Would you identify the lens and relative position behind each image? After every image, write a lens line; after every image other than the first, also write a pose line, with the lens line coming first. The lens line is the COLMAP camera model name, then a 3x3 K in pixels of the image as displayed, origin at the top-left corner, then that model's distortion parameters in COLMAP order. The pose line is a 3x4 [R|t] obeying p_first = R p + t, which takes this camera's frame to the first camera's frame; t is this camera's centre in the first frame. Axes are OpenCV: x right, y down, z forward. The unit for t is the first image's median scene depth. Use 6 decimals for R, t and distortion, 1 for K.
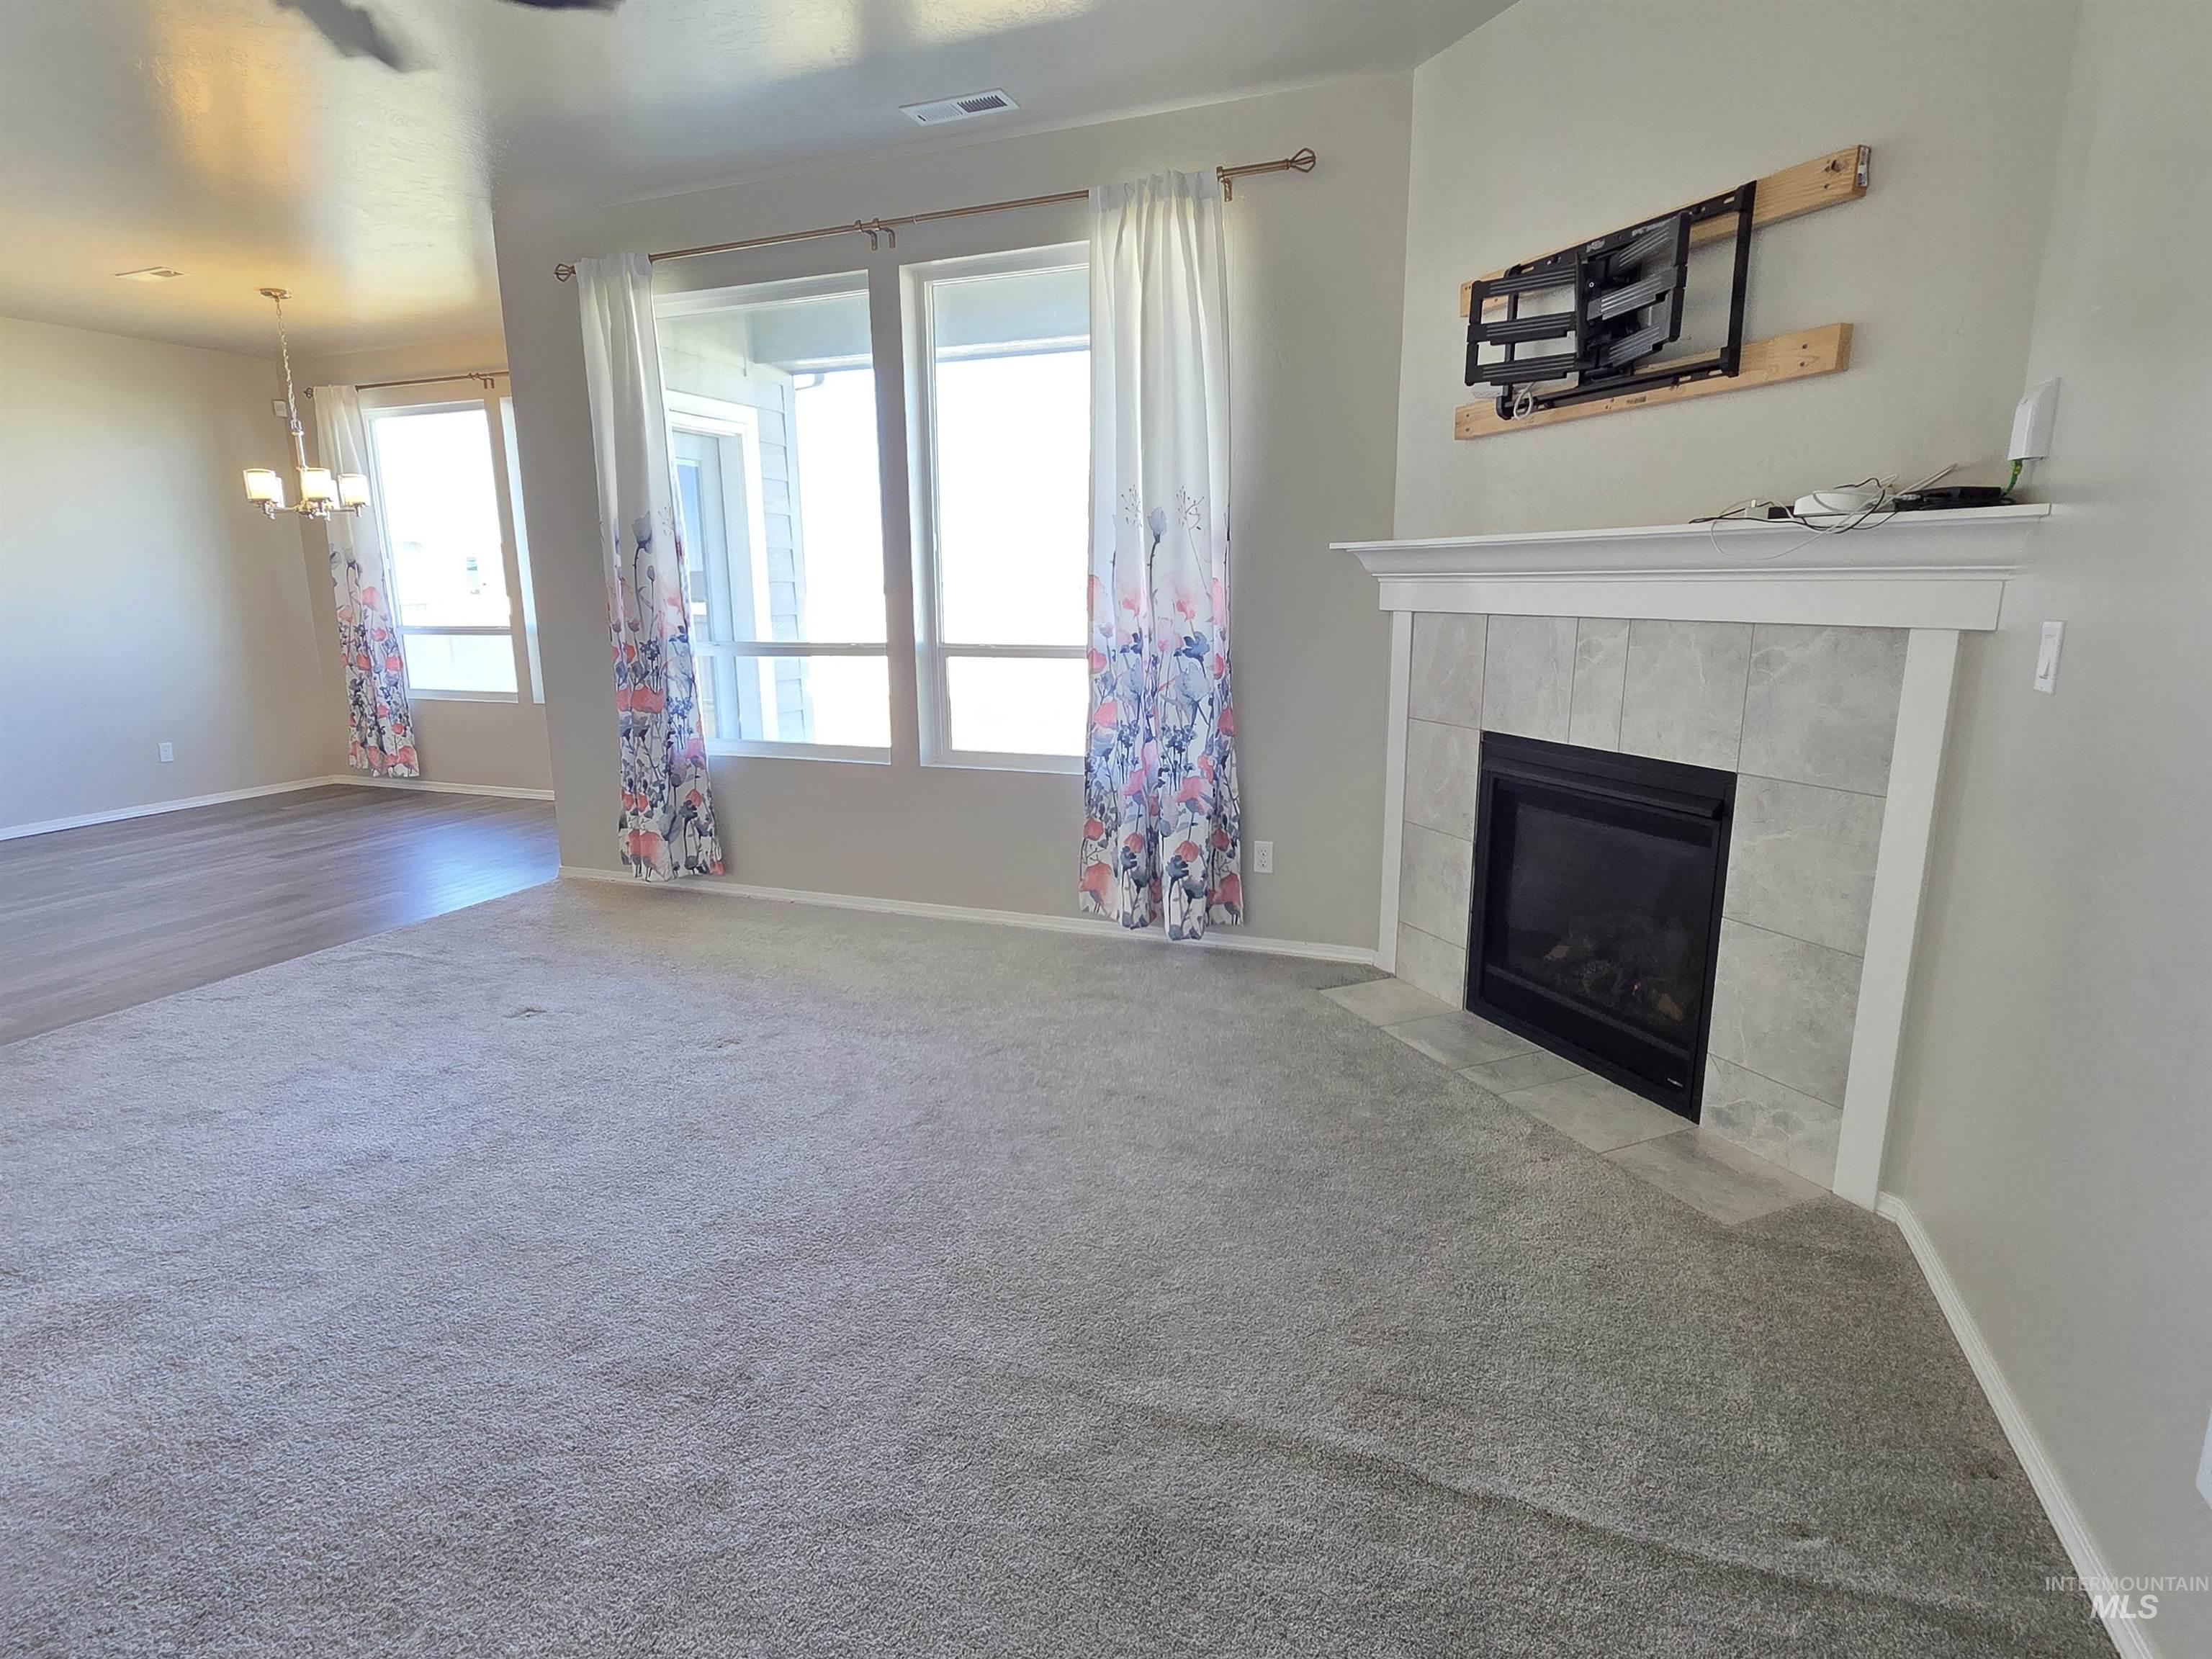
lens RADIAL K [[1151.4, 0, 1103.1], [0, 1151.4, 820.0], [0, 0, 1]] dist [0.002003, -0.001438]
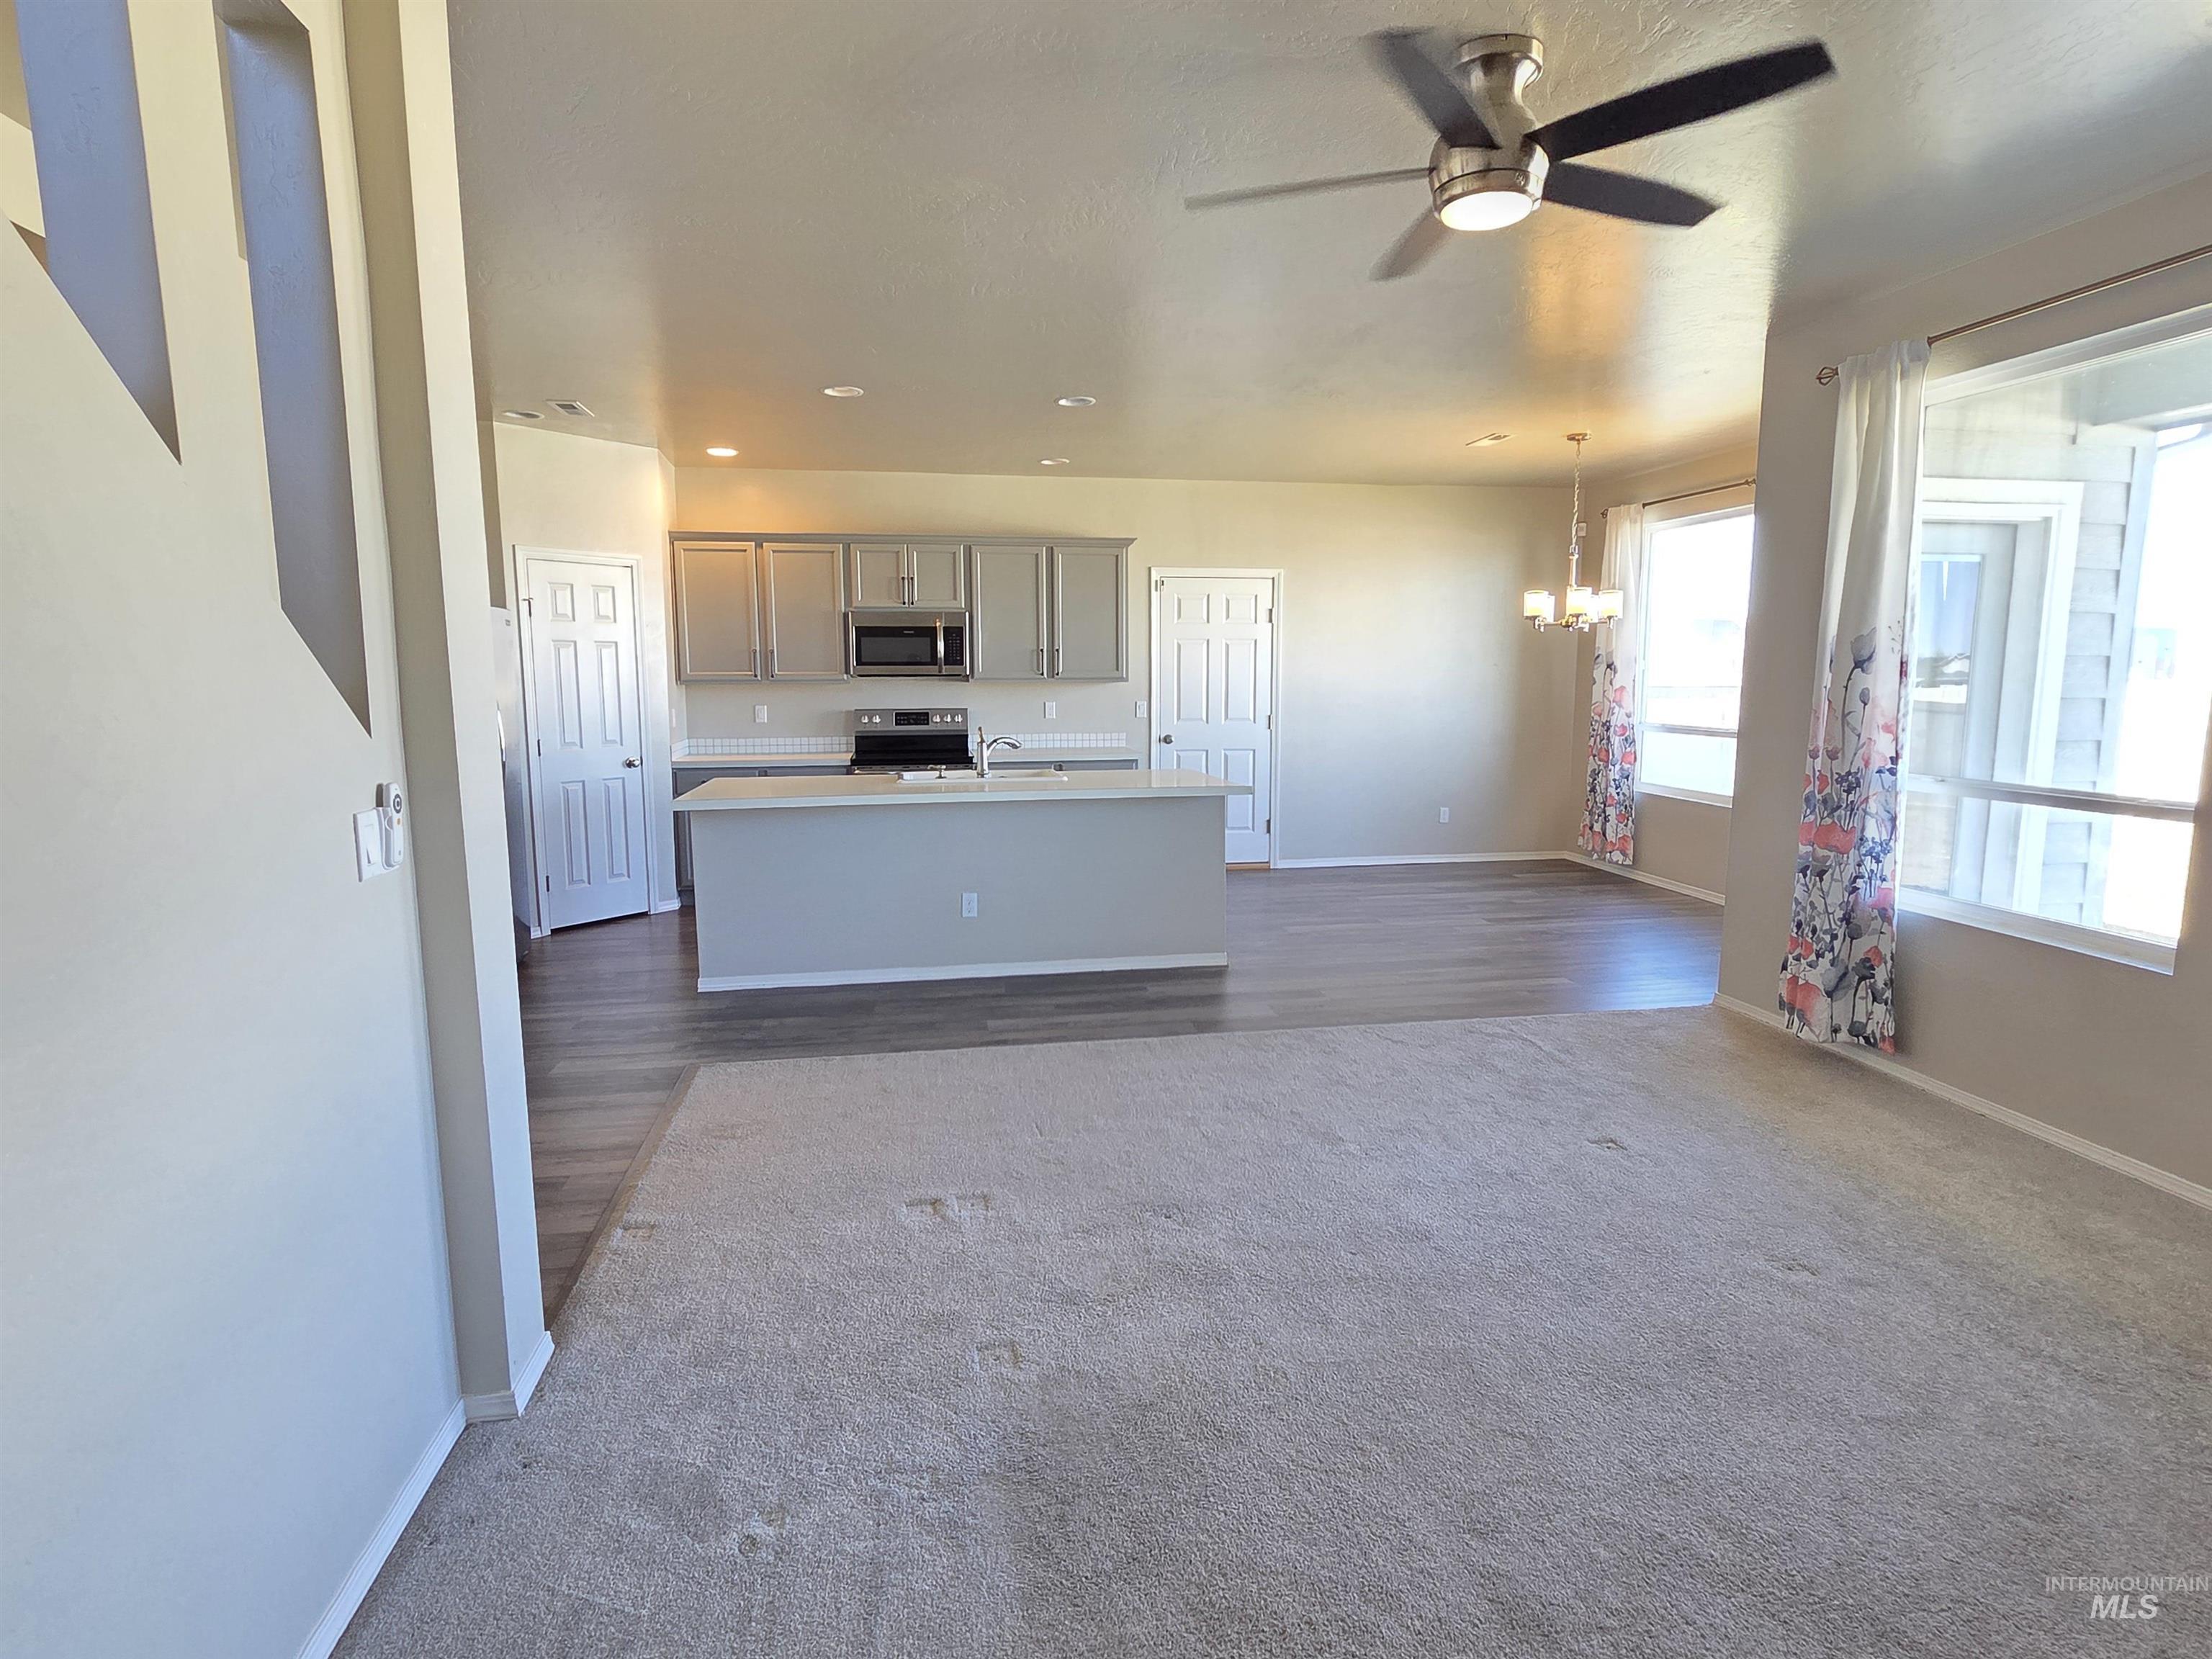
lens RADIAL K [[1151.4, 0, 1104.4], [0, 1151.4, 815.4], [0, 0, 1]] dist [0.002003, -0.001438]
pose [[0.521604, 0.118782, -0.844878, 0.058061], [-0.175861, 0.983965, 0.029764, -0.048722], [0.834866, 0.133056, 0.534130, 0.058390]]
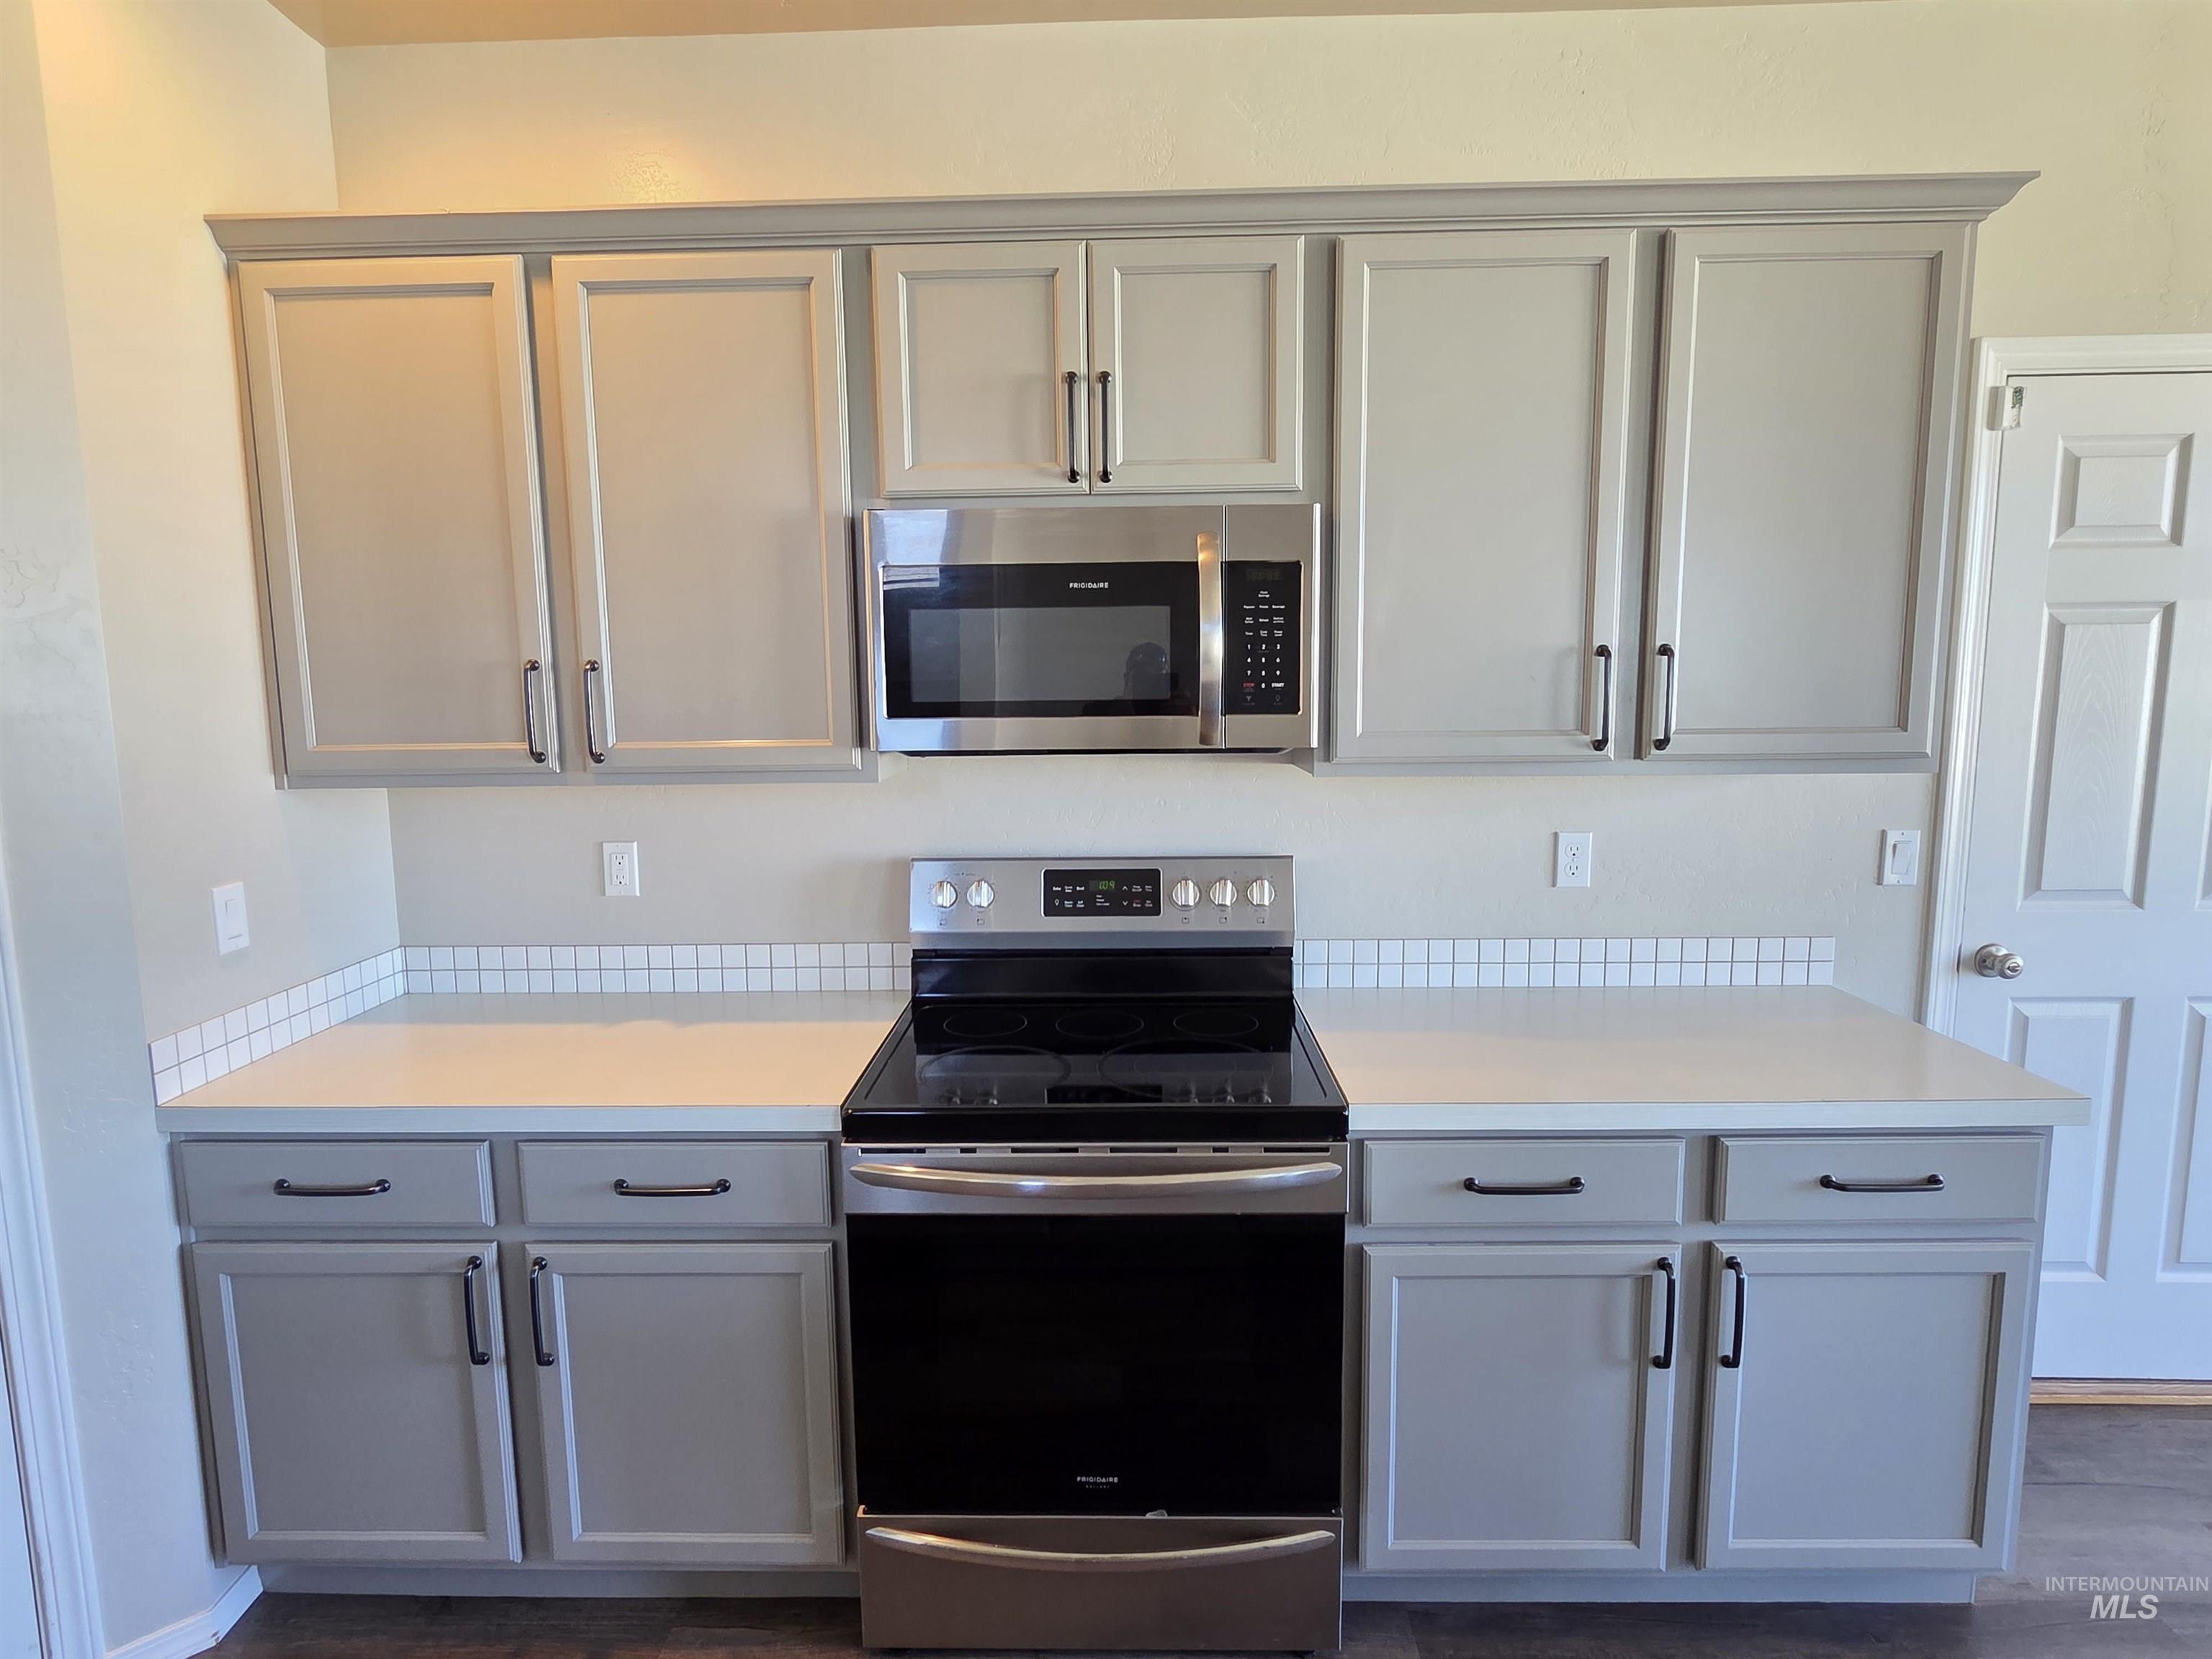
lens RADIAL K [[1151.4, 0, 1101.0], [0, 1151.4, 837.1], [0, 0, 1]] dist [0.002003, -0.001438]
pose [[0.350580, 0.139191, -0.926131, -1.094523], [-0.181449, 0.980251, 0.078639, -0.151142], [0.918787, 0.140476, 0.368912, 0.526691]]
